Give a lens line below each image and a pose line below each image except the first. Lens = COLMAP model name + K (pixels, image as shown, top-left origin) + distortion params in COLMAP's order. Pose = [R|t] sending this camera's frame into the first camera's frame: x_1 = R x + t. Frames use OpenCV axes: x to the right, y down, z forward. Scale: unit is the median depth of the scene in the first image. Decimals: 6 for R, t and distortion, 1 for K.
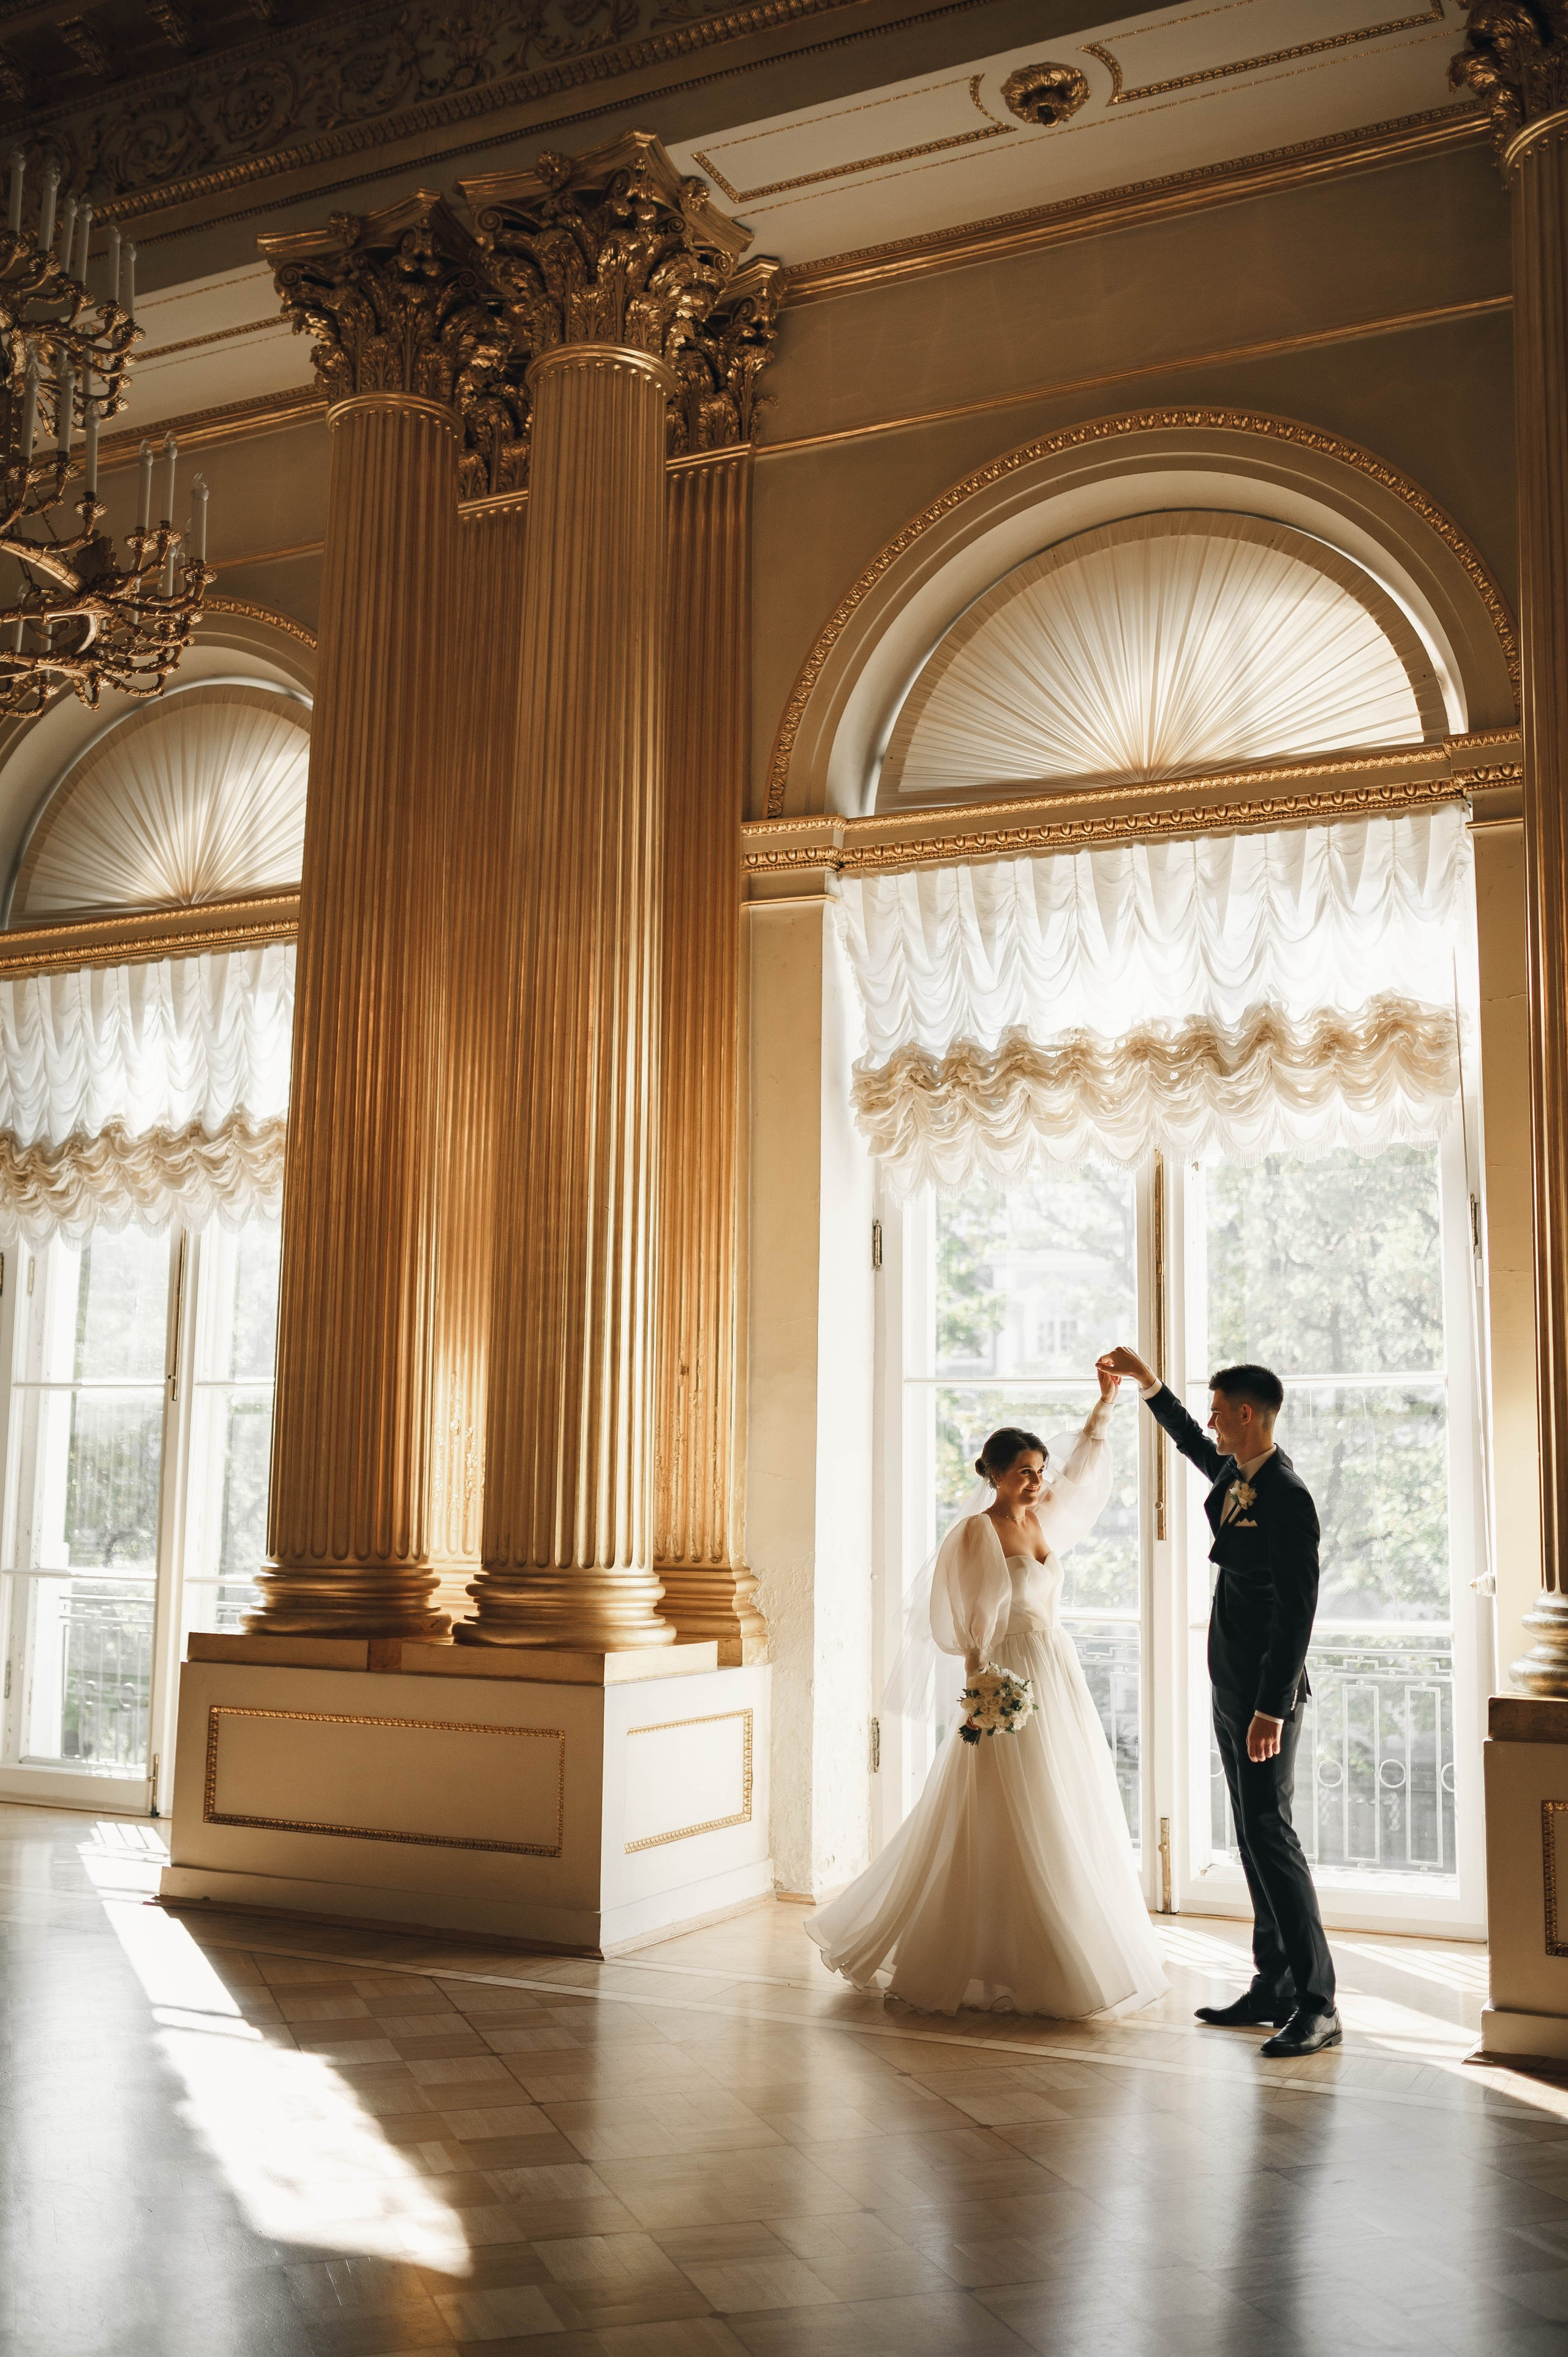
lens RADIAL K [[2253.5, 0, 787.9], [0, 2253.5, 1179.0], [0, 0, 1]] dist [-0.071052, 0.116340]
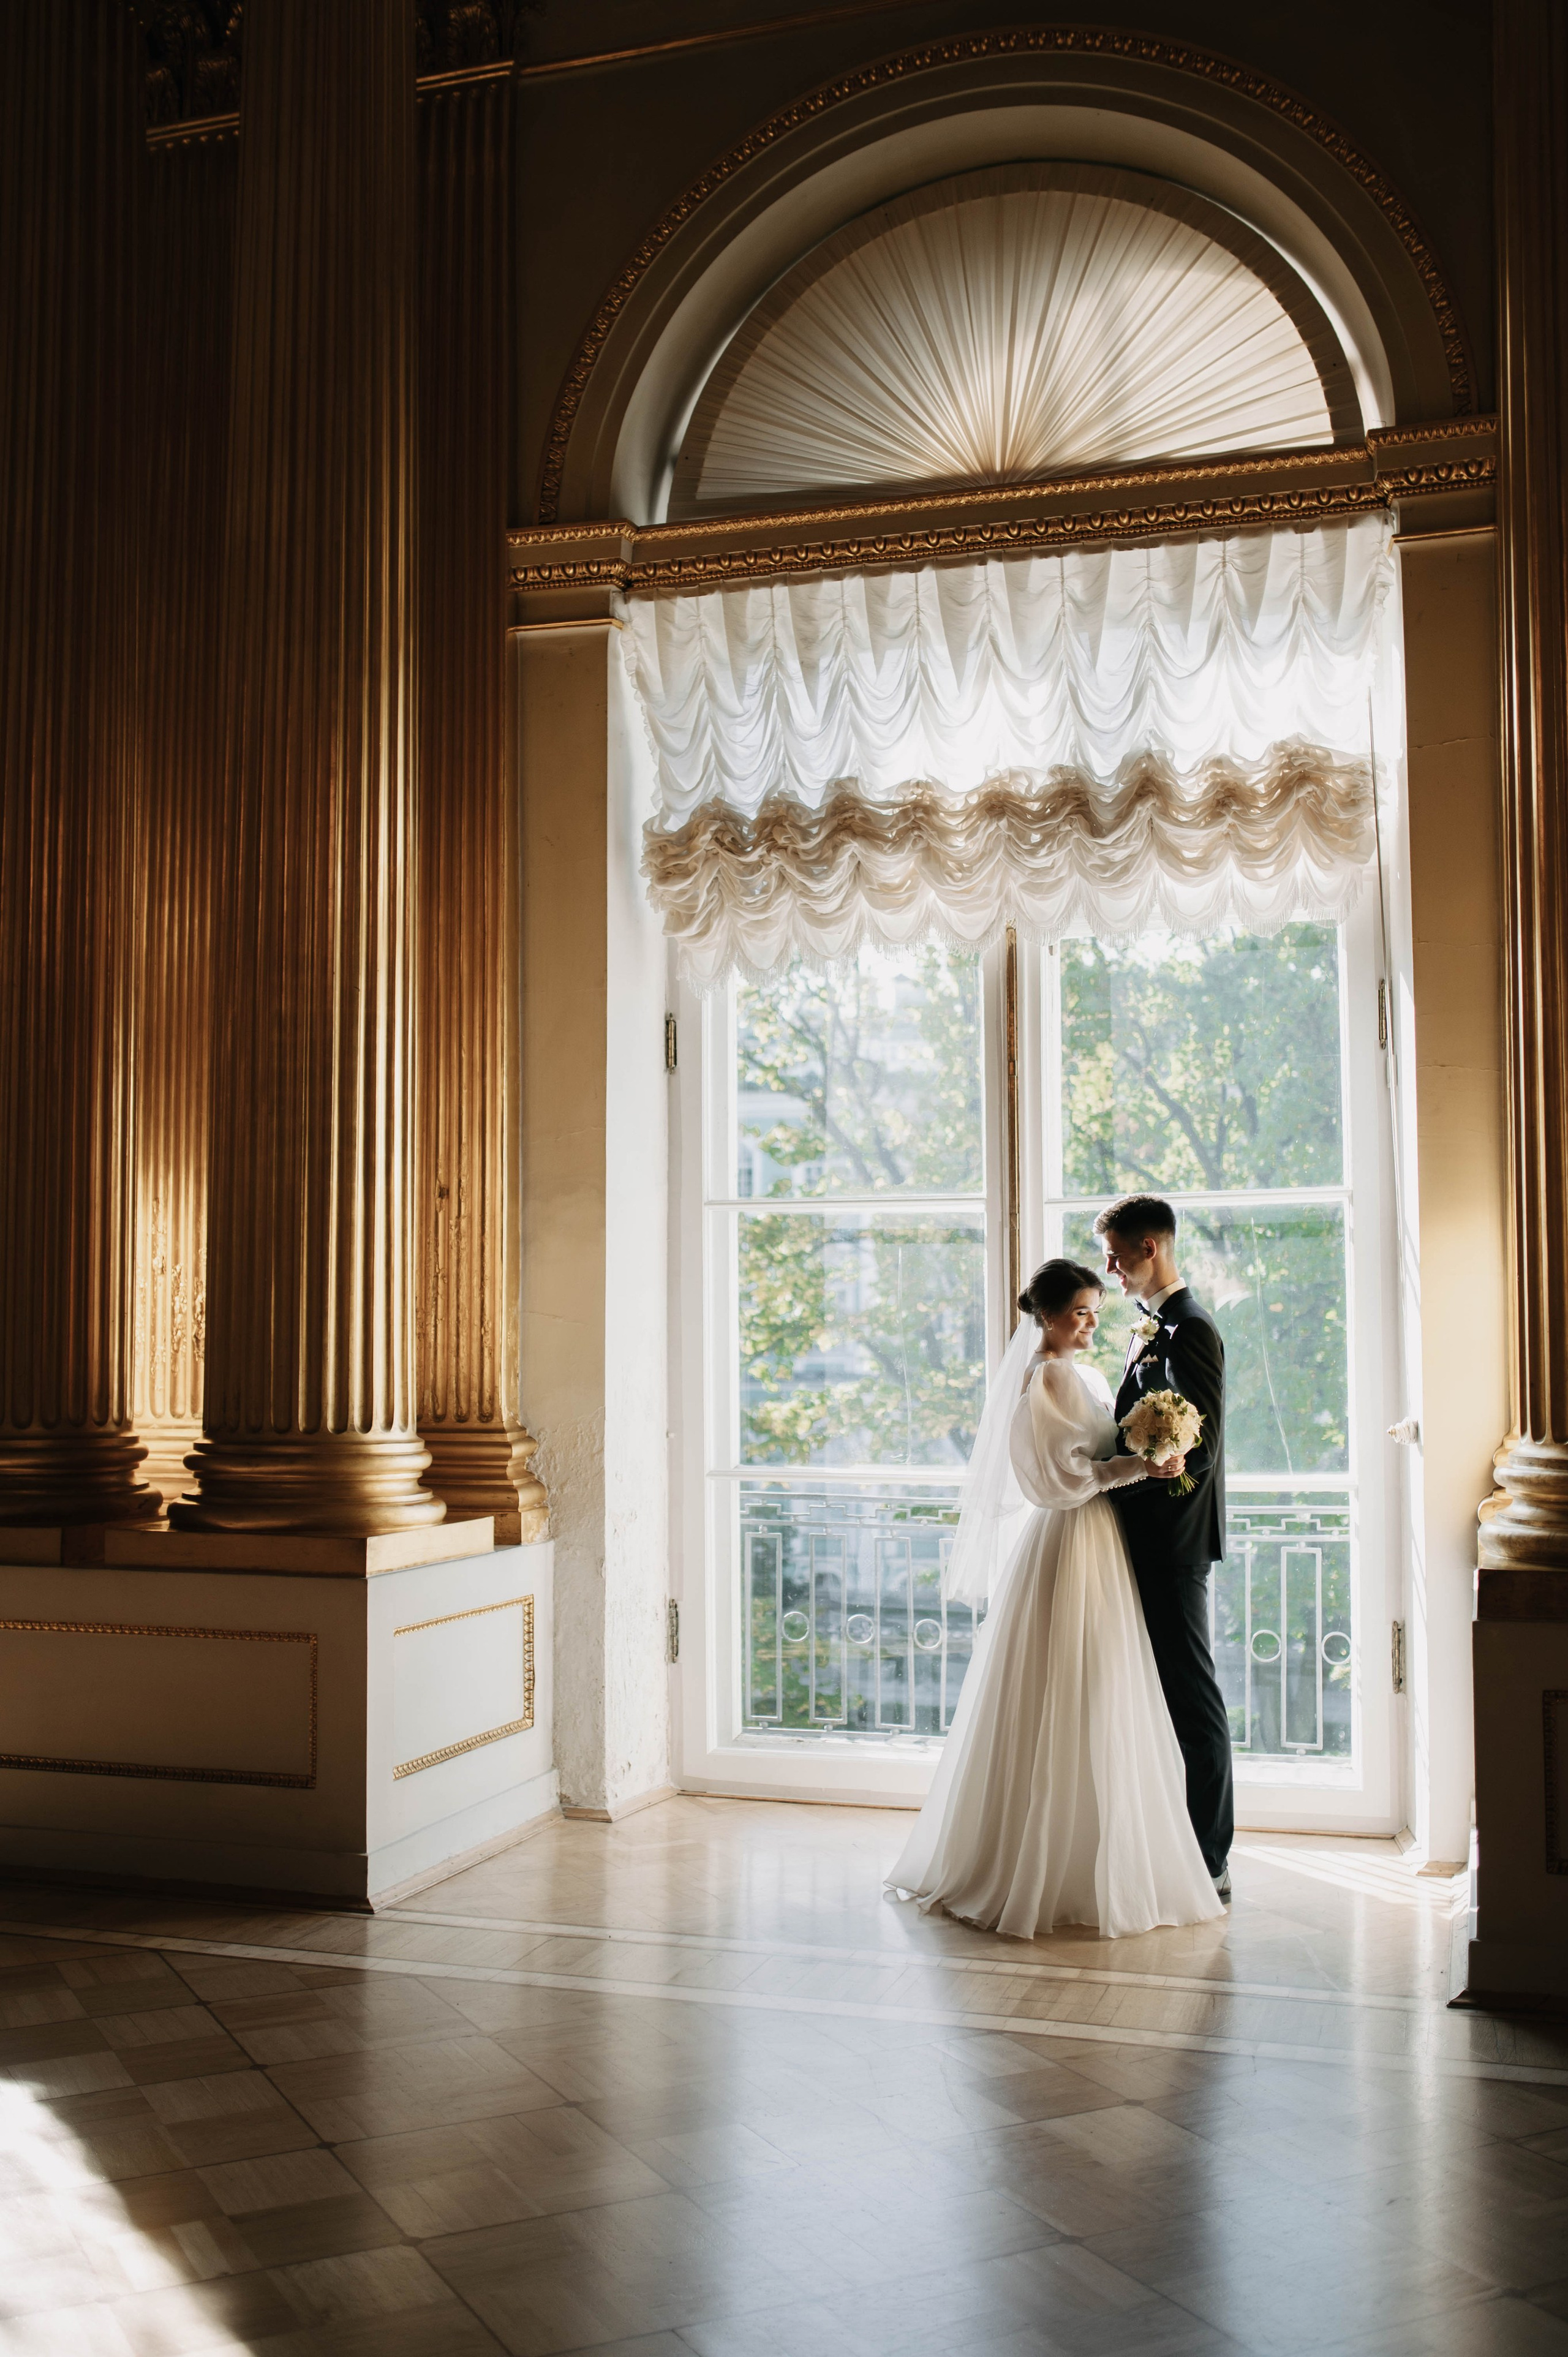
lens RADIAL K [[2226.6, 0, 761.9], [0, 2226.6, 1192.6], [0, 0, 1]] dist [-0.067176, 0.105575]
pose [[0.989917, -0.006359, 0.141503, -0.046823], [-0.003895, 0.997392, 0.072071, 0.026176], [-0.141592, -0.071895, 0.987311, 0.178764]]
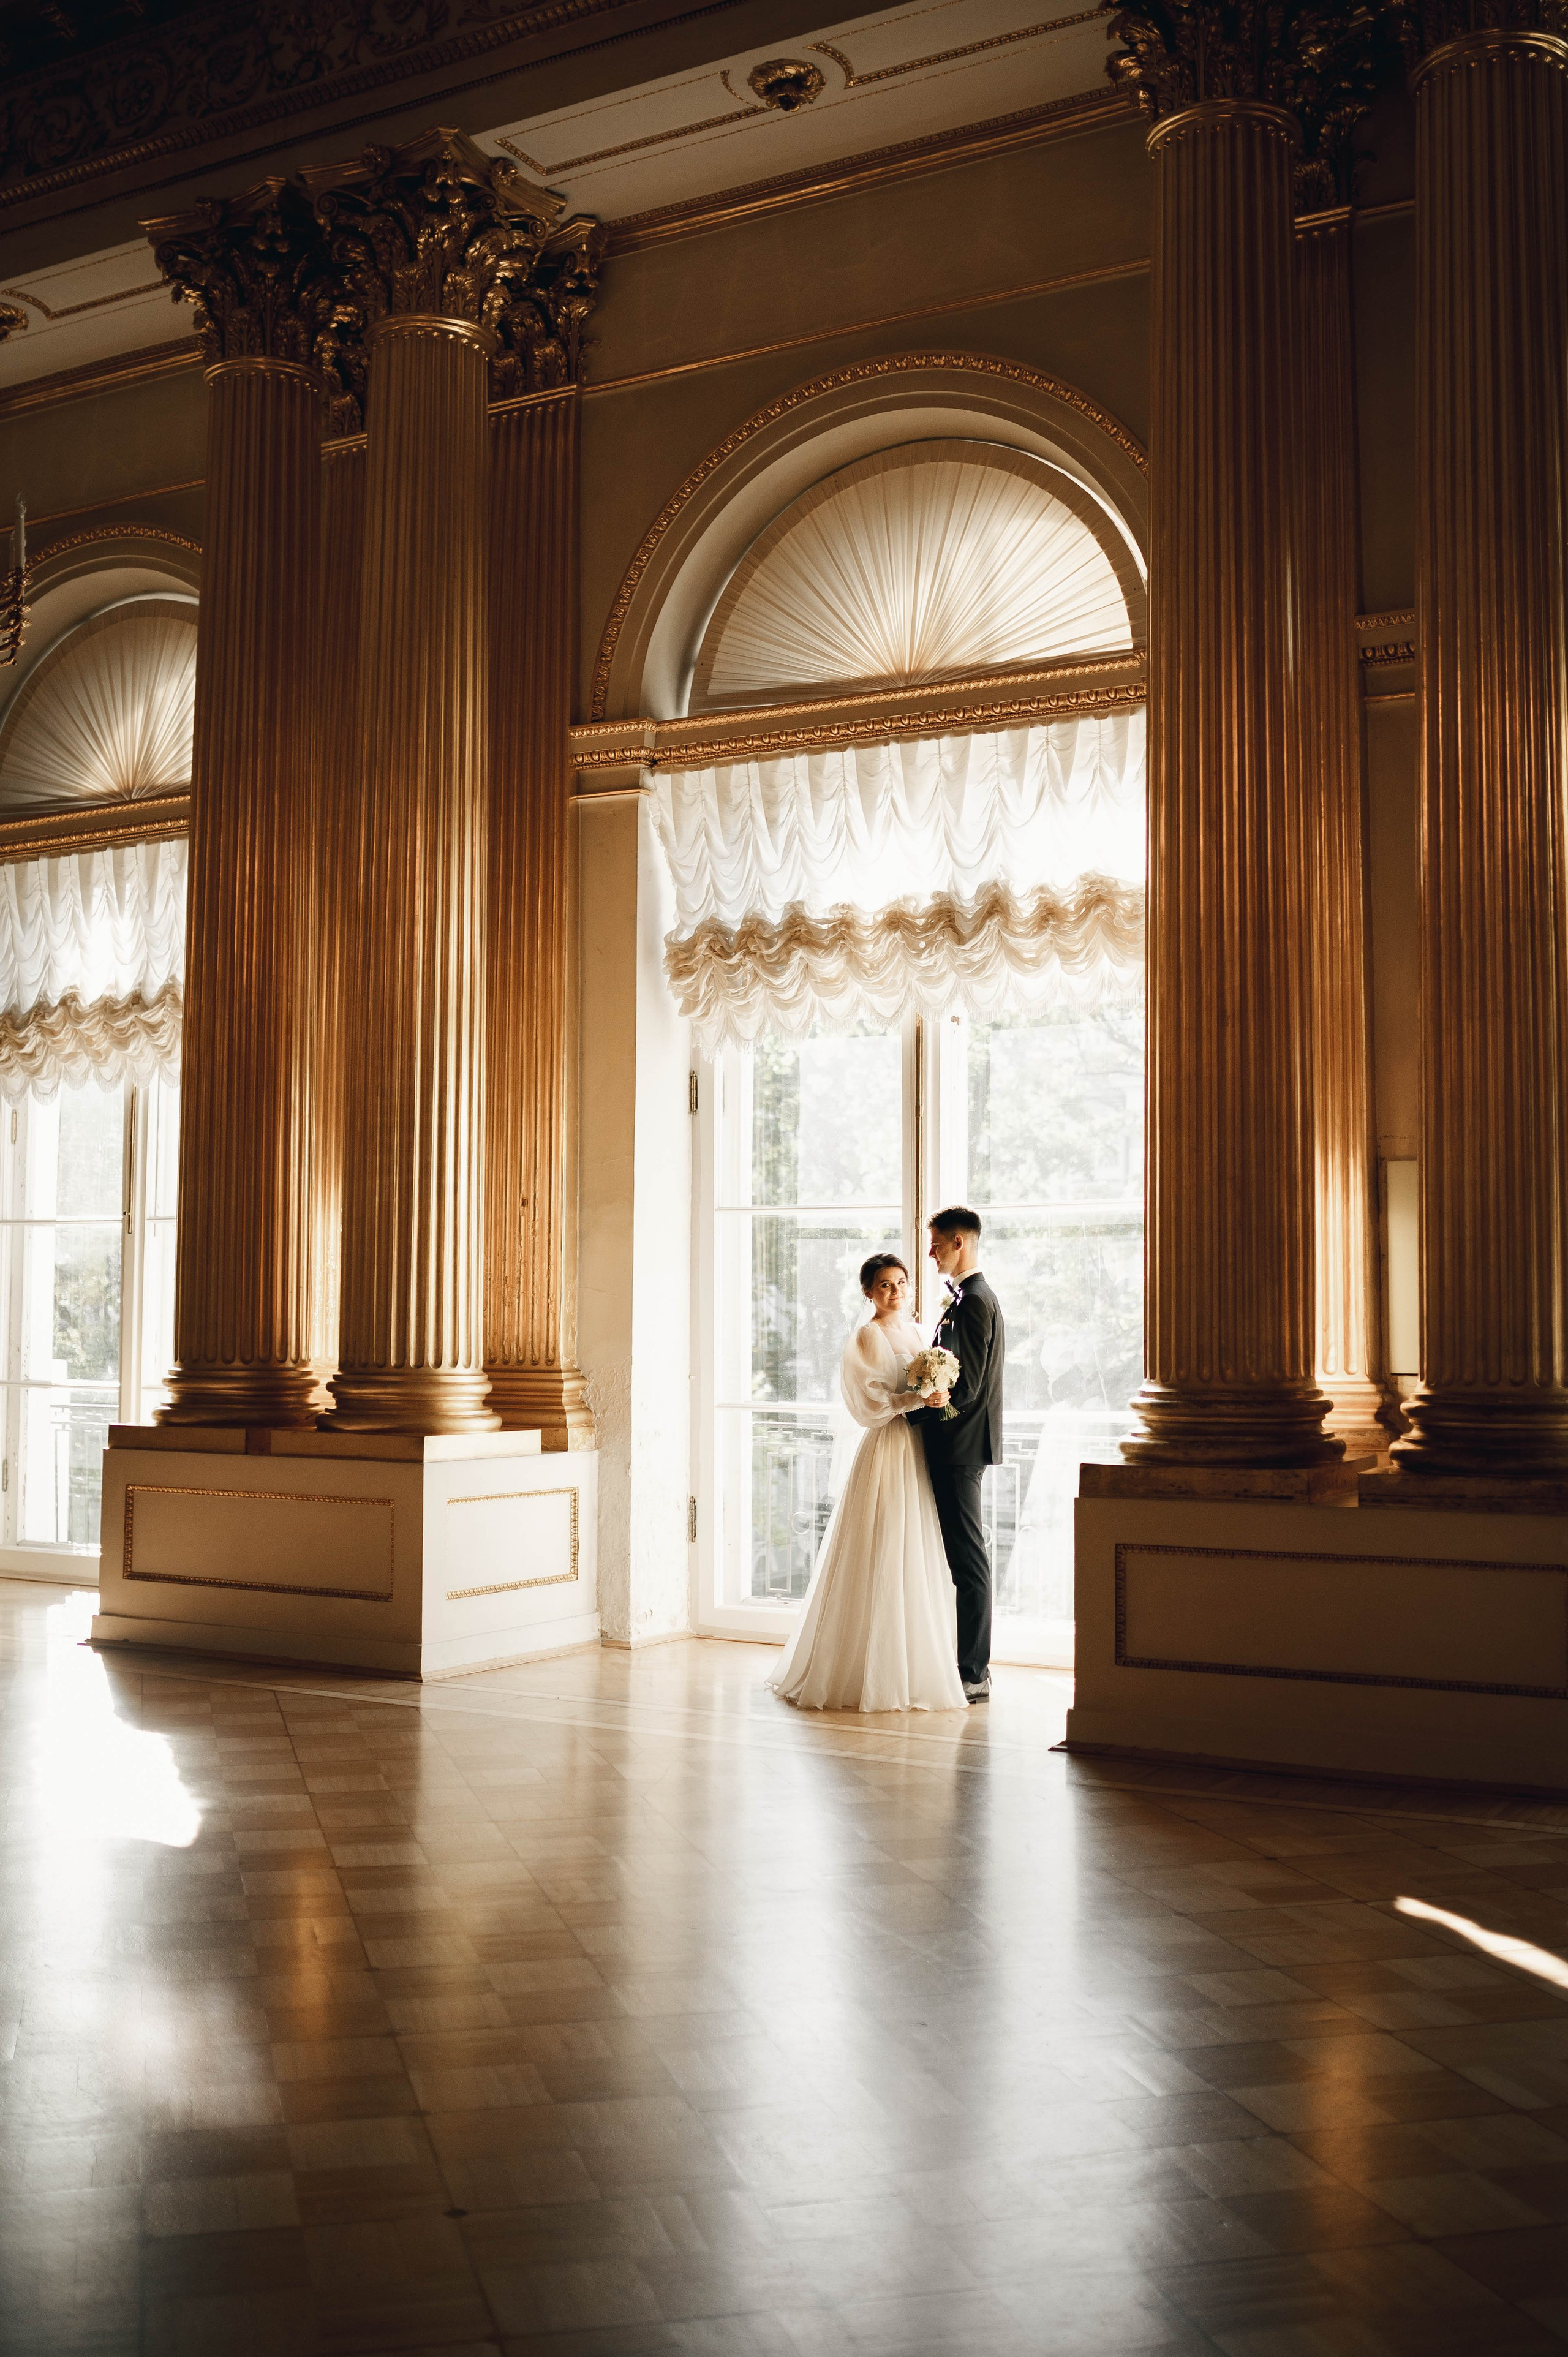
lens RADIAL K [[2352.5, 0, 784.0], [0, 2352.5, 1178.5], [0, 0, 1]] dist [-0.068942, 0.108430]
pose [[0.997478, -0.011422, -0.070045, 0.178555], [0.016727, 0.996997, 0.075618, -0.018056], [0.068971, -0.076599, 0.994674, -0.210197]]
